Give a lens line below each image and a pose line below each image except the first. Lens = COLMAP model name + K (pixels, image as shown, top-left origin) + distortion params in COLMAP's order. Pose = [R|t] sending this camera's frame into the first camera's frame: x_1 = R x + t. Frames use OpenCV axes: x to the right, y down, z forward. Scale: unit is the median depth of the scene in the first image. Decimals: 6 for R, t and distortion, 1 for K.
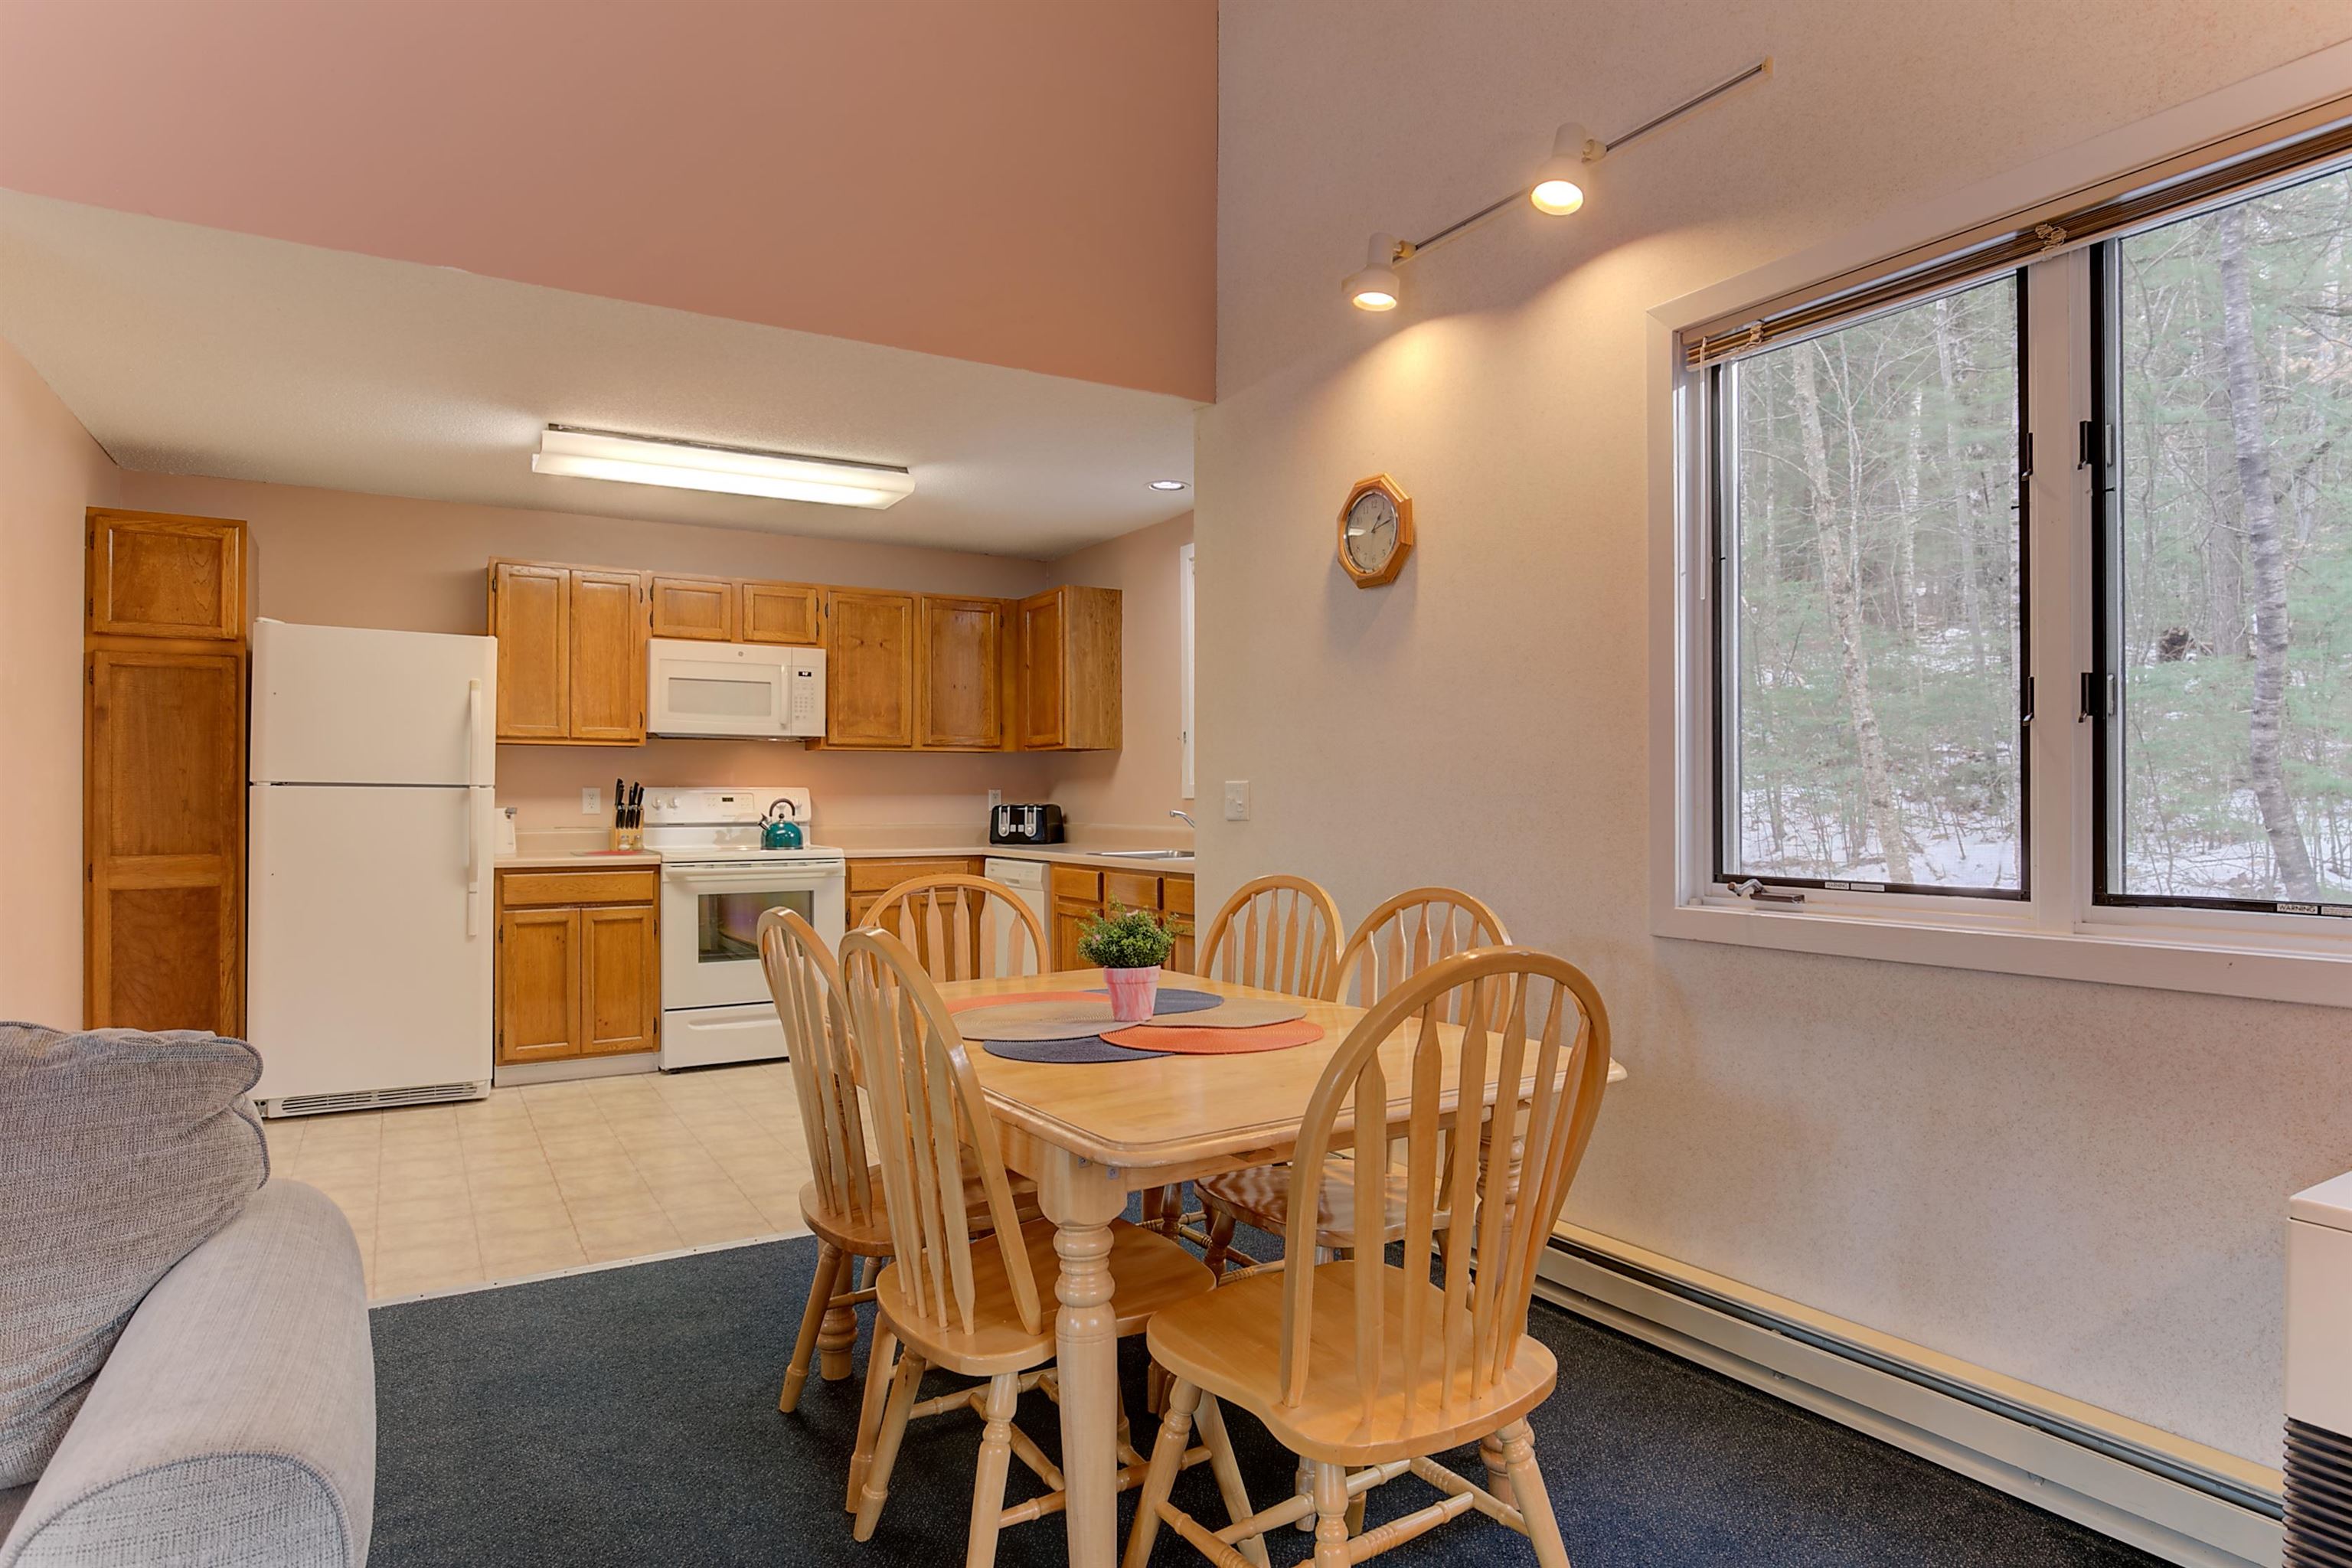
lens RADIAL K [[1309.2, 0, 1184.3], [0, 1309.2, 791.2], [0, 0, 1]] dist [-0.031626, 0.011131]
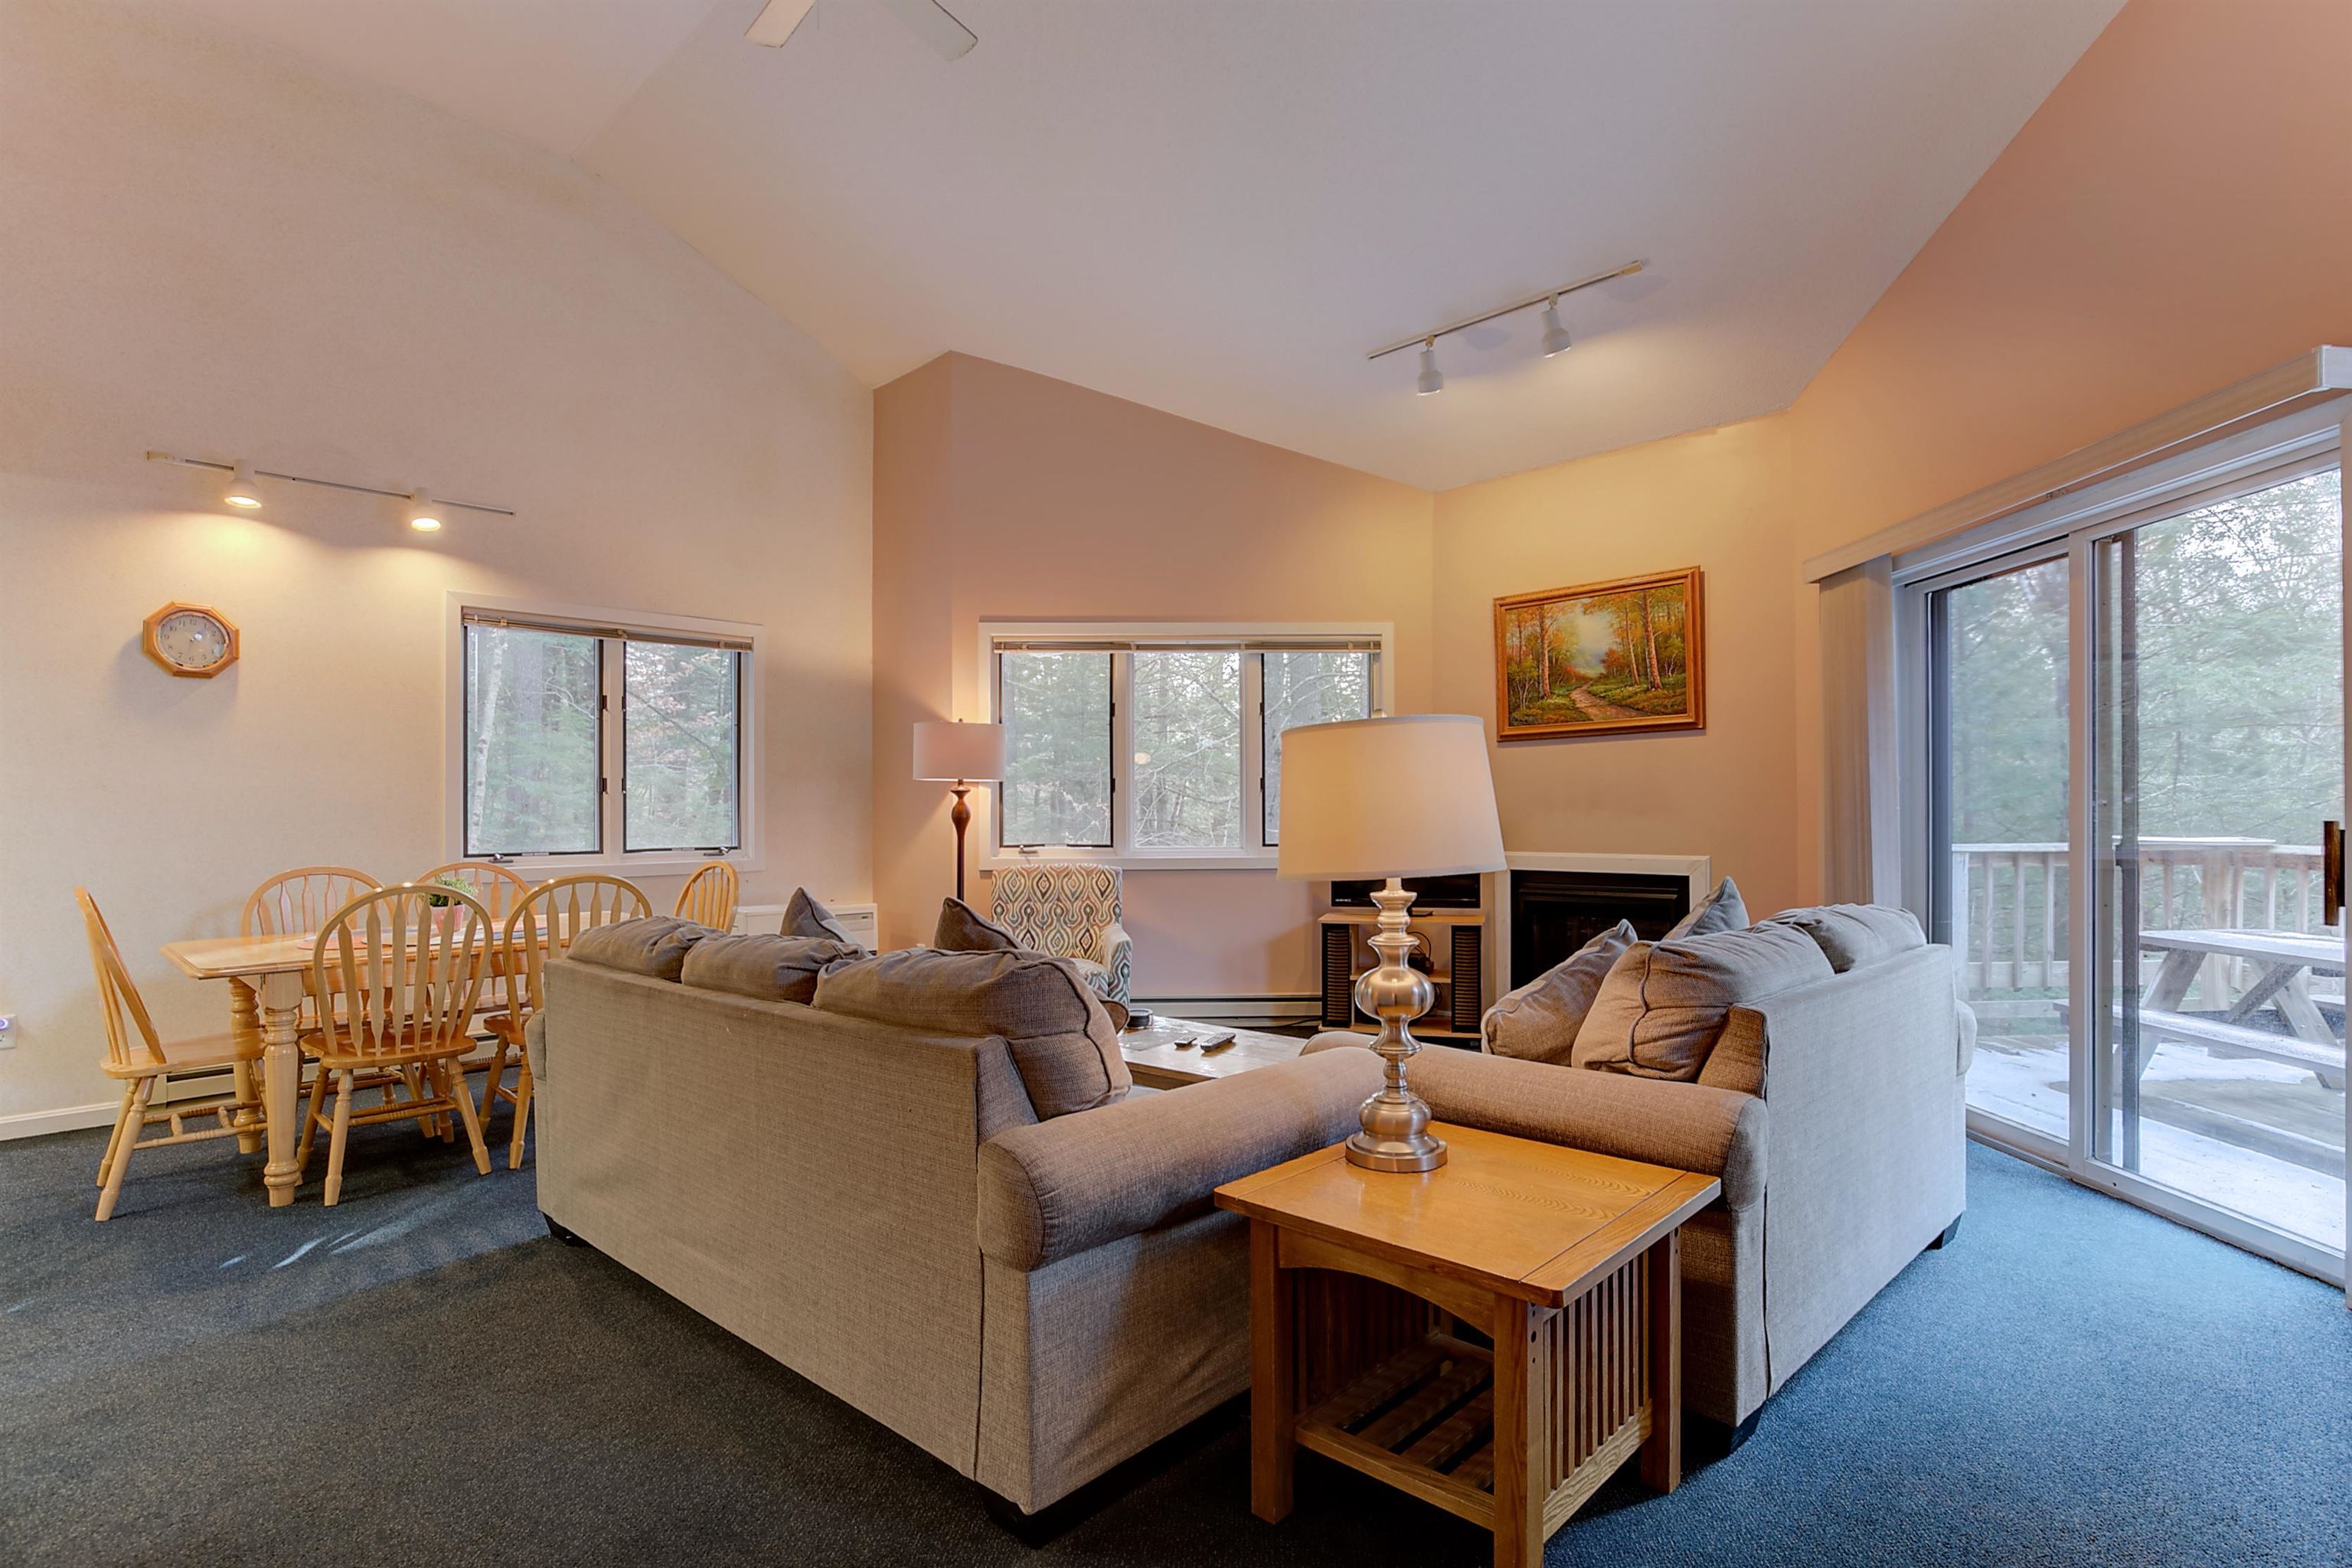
lens RADIAL K [[1147.6, 0, 1185.1], [0, 1147.6, 806.6], [0, 0, 1]] dist [-0.016972, 0.000518]
pose [[-0.258974, 0.005607, 0.965868, -1.030555], [-0.001900, 0.999978, -0.006315, -0.004219], [-0.965882, -0.003471, -0.258958, 0.185002]]
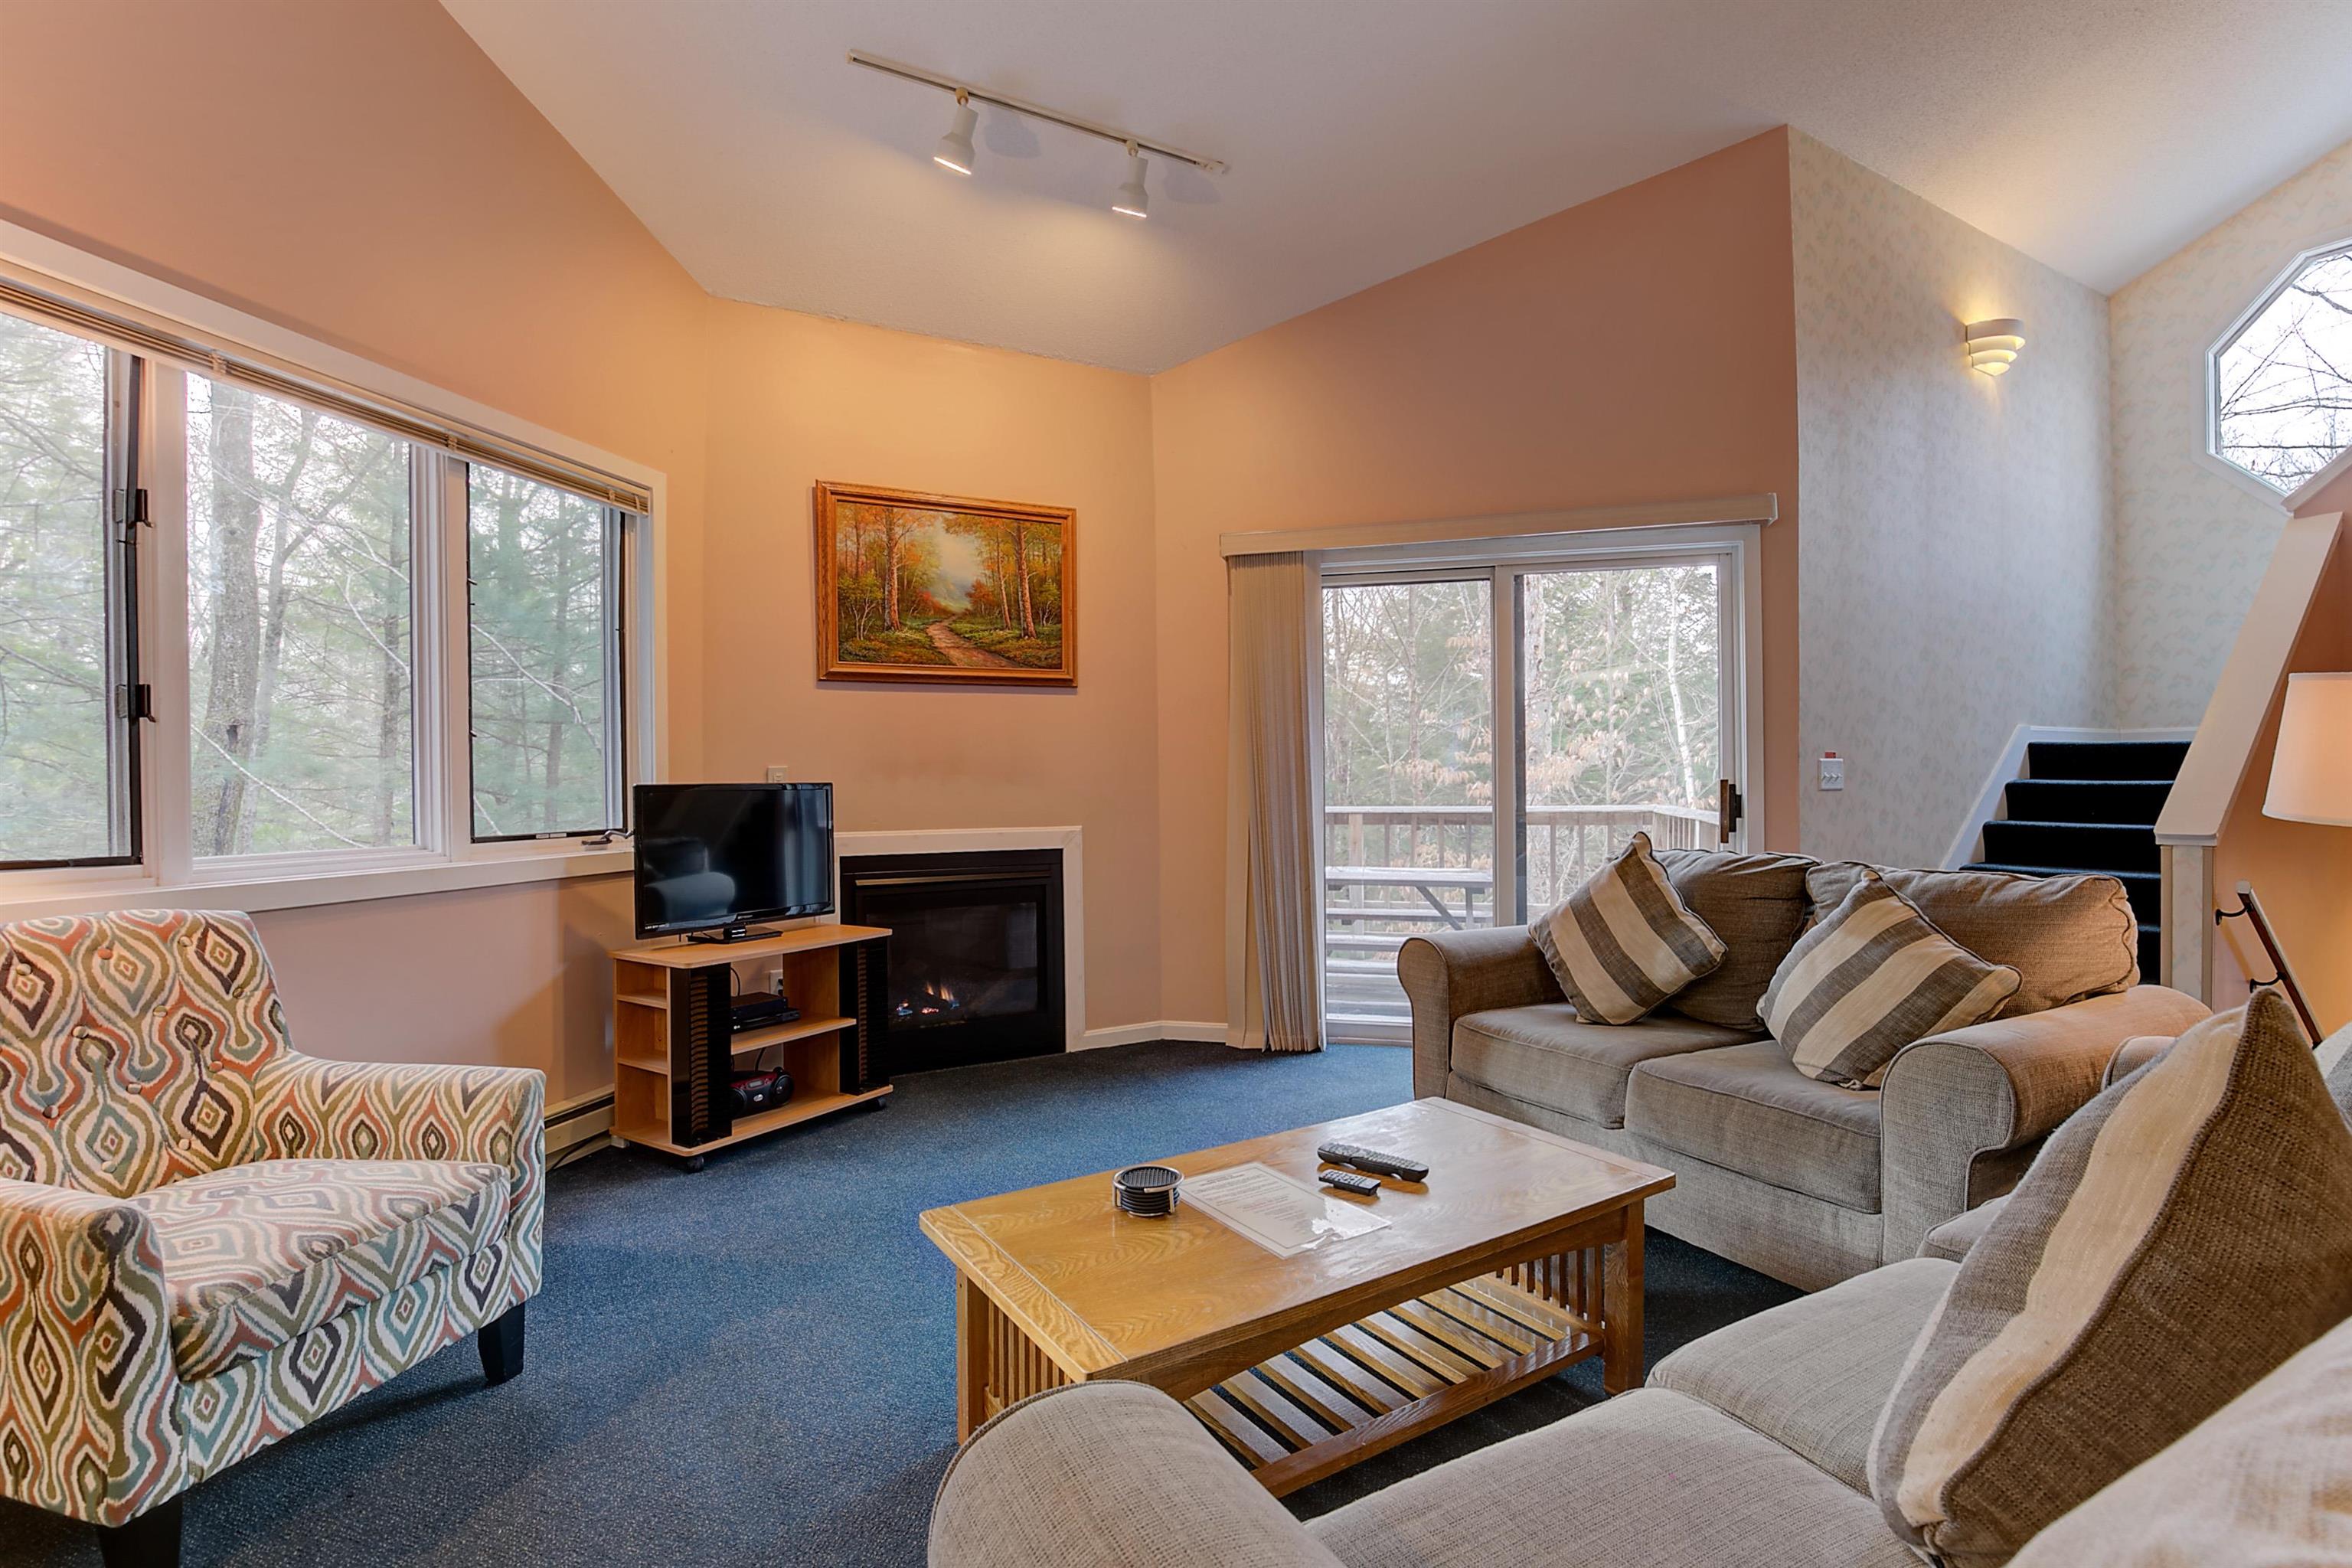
lens RADIAL K [[1112.6, 0, 1176.0], [0, 1112.6, 784.0], [0, 0, 1]] dist [-0.035167, 0.009023]
pose [[-0.999884, 0.005530, 0.014188, -0.188619], [0.005440, 0.999965, -0.006342, 0.005050], [-0.014222, -0.006264, -0.999879, 0.401663]]
